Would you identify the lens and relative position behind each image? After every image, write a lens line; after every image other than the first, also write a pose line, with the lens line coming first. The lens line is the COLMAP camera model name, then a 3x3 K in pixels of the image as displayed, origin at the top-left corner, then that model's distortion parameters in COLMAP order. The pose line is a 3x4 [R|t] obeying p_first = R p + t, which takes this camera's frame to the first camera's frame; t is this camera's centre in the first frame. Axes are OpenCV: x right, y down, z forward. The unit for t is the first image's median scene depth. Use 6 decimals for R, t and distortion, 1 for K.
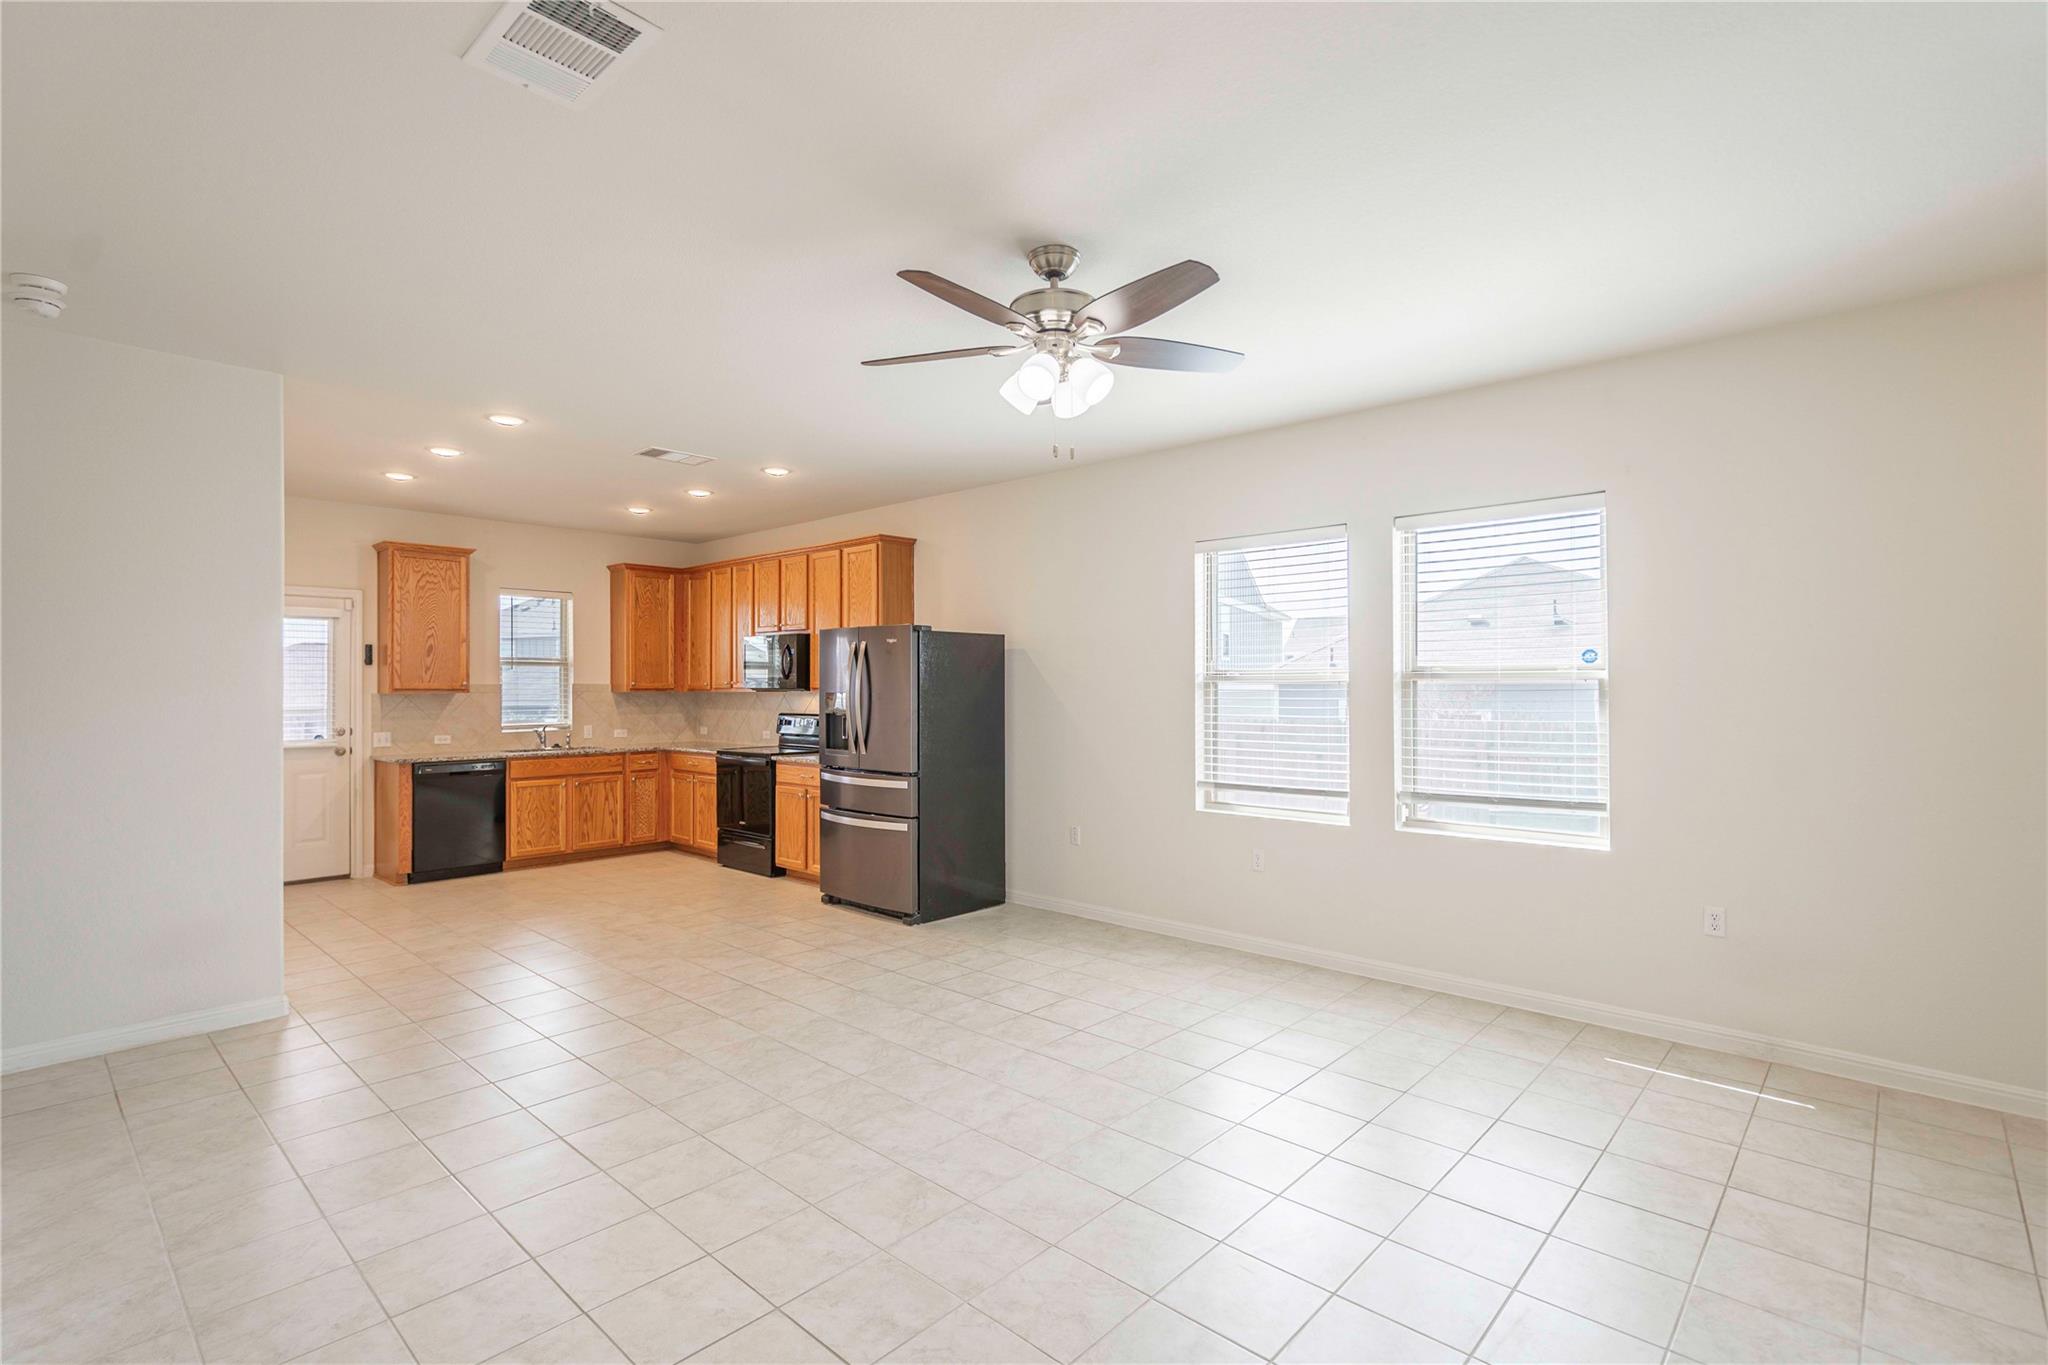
lens RADIAL K [[959.7, 0, 1022.8], [0, 959.7, 679.9], [0, 0, 1]] dist [0.001269, 0.000386]
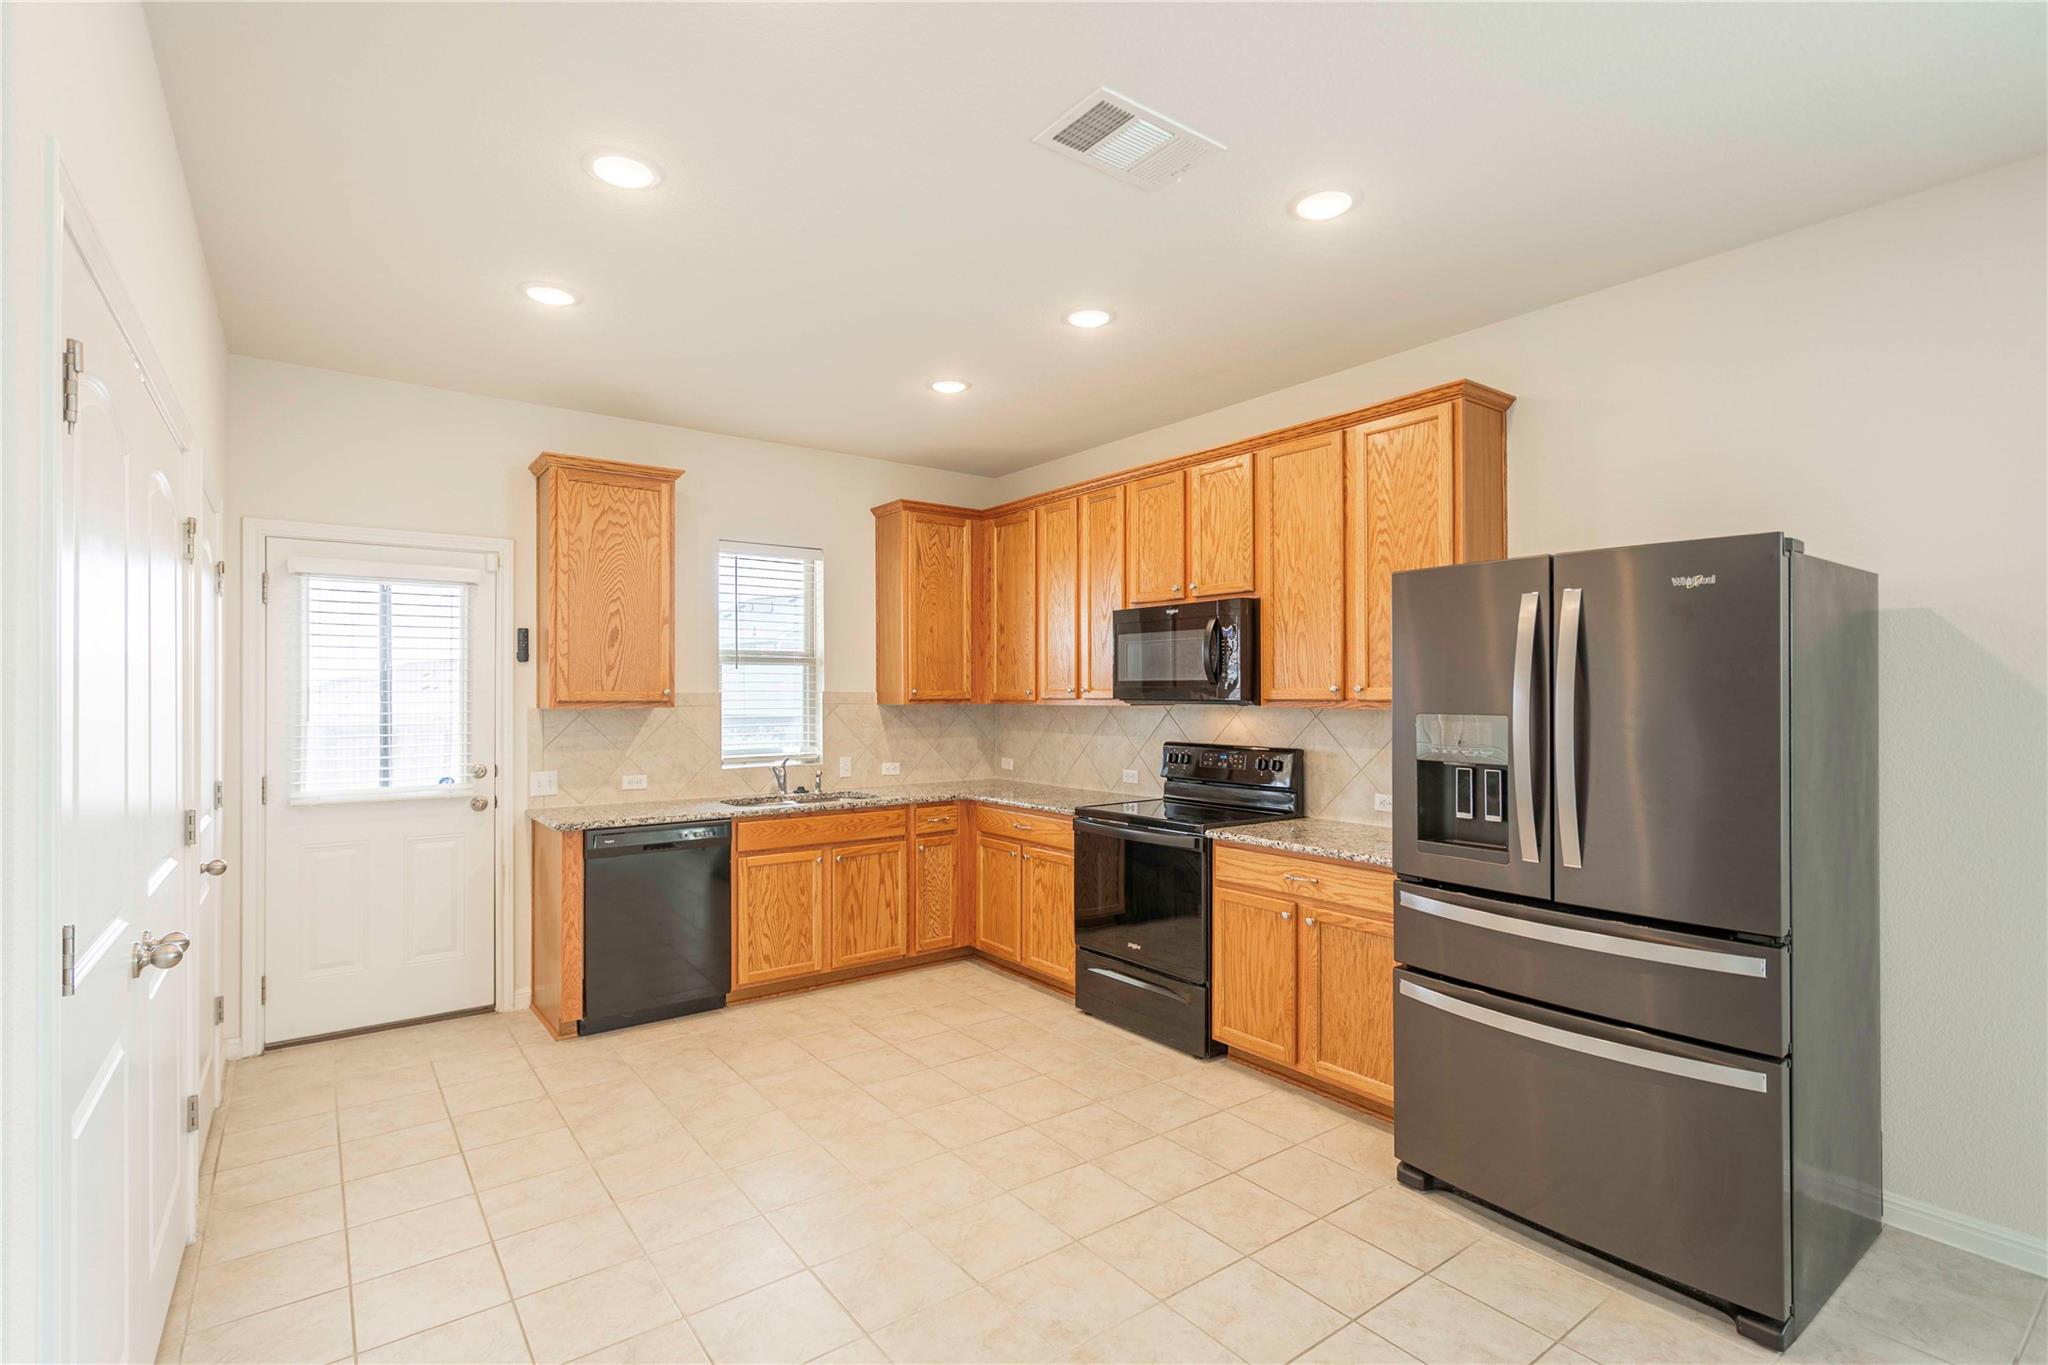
lens RADIAL K [[969.9, 0, 1024.0], [0, 969.9, 682.5], [0, 0, 1]] dist [-0.001247, -0.000131]
pose [[0.984122, -0.001880, -0.177483, -0.245014], [0.001428, 0.999995, -0.002678, -0.000239], [0.177487, 0.002382, 0.984120, 0.427167]]
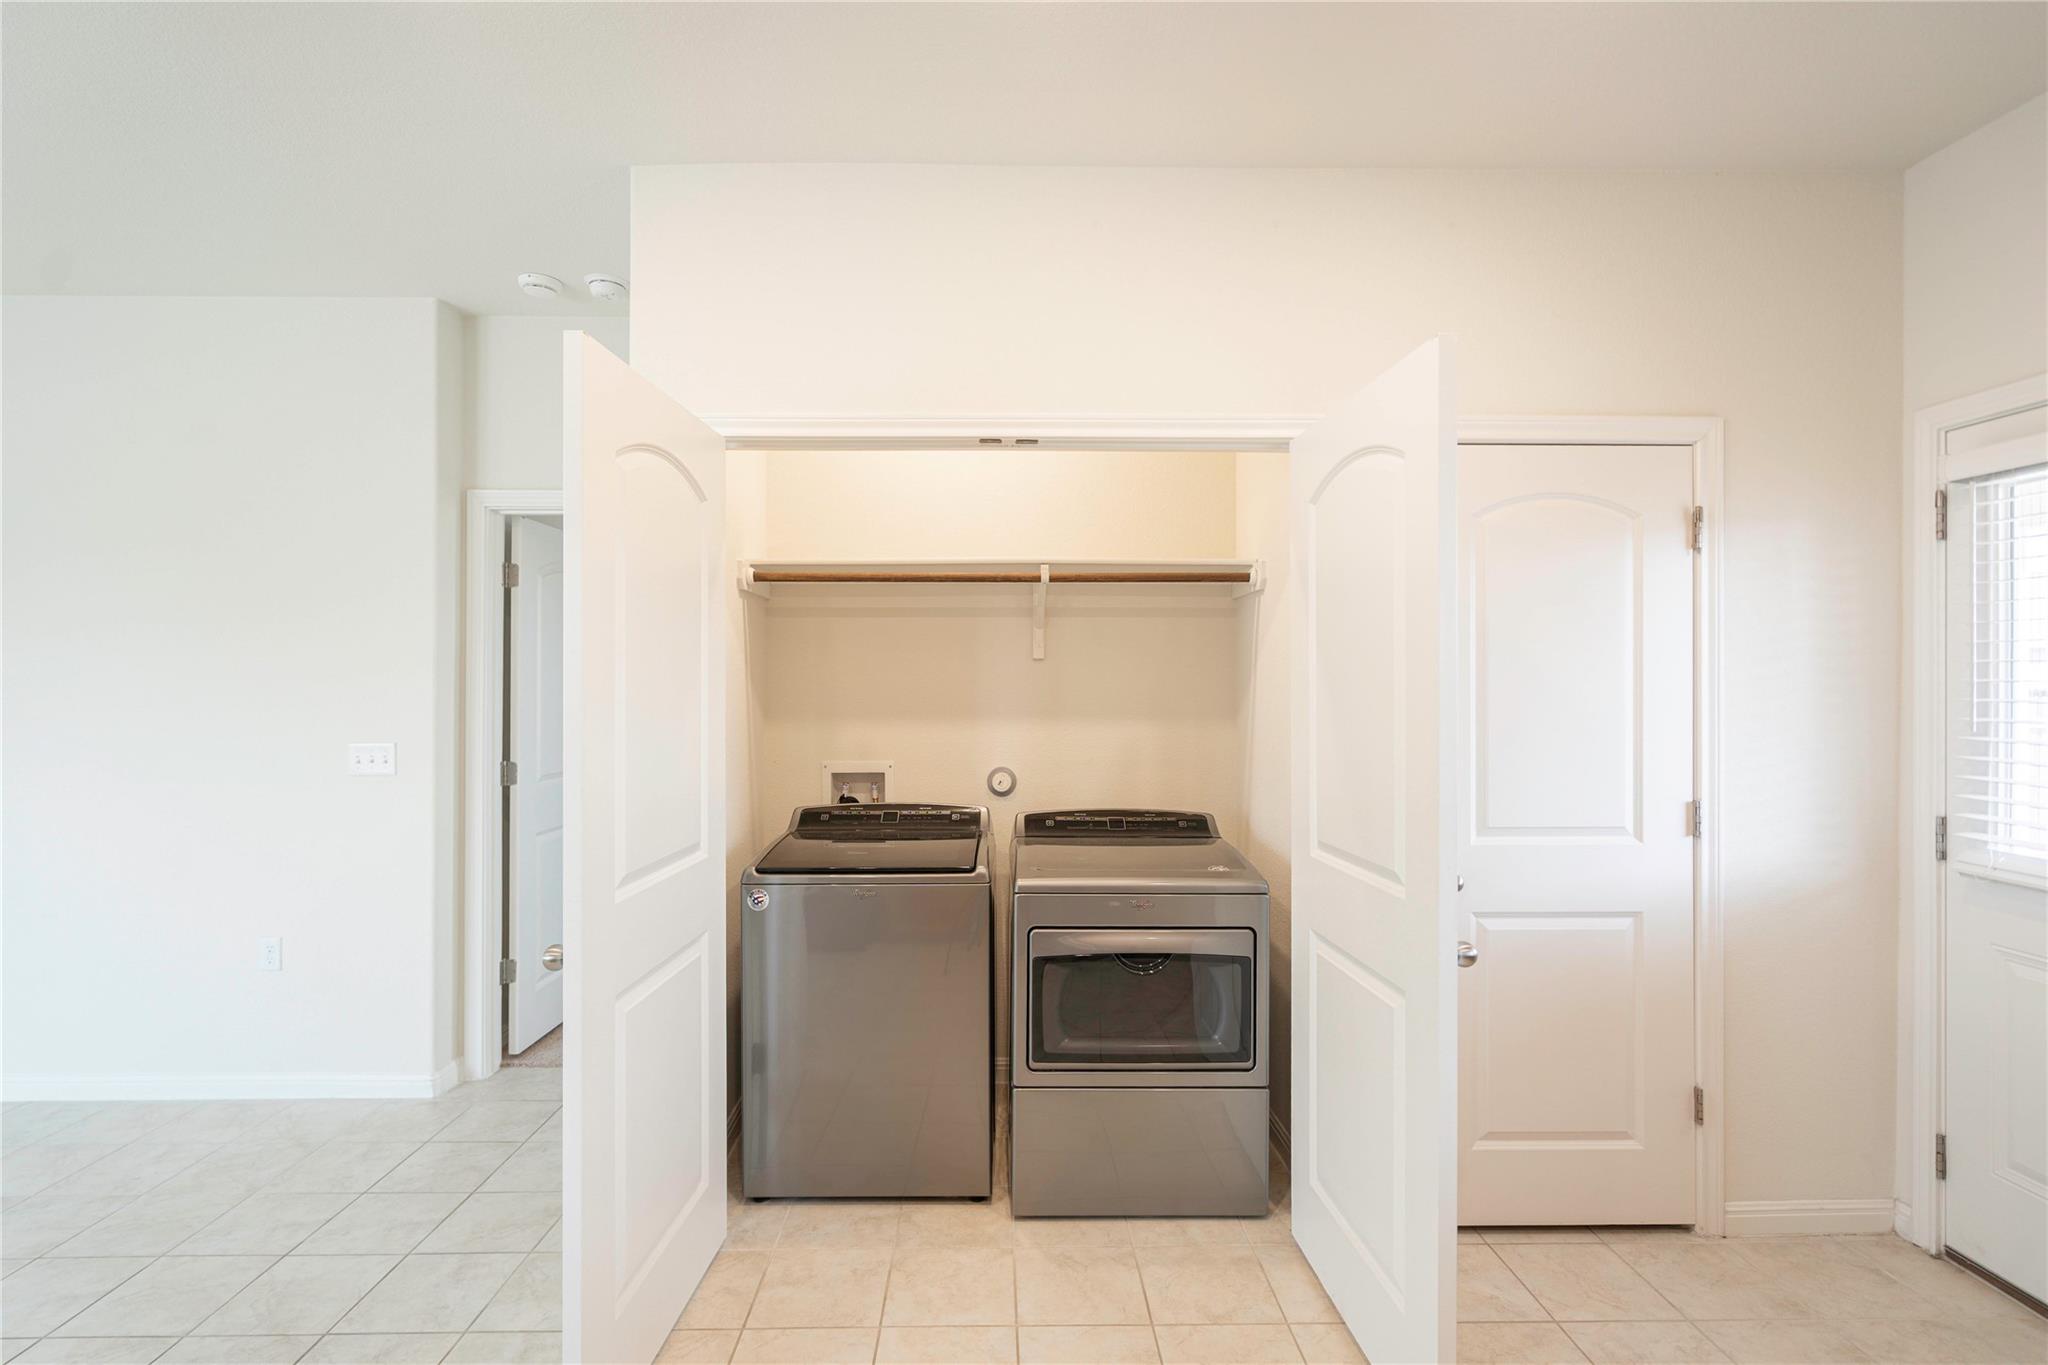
lens RADIAL K [[969.9, 0, 1024.0], [0, 969.9, 682.5], [0, 0, 1]] dist [-0.001247, -0.000131]
pose [[-0.715662, -0.000812, -0.698447, -0.290600], [0.003409, 0.999983, -0.004655, 0.003902], [0.698439, -0.005713, -0.715647, 0.884390]]
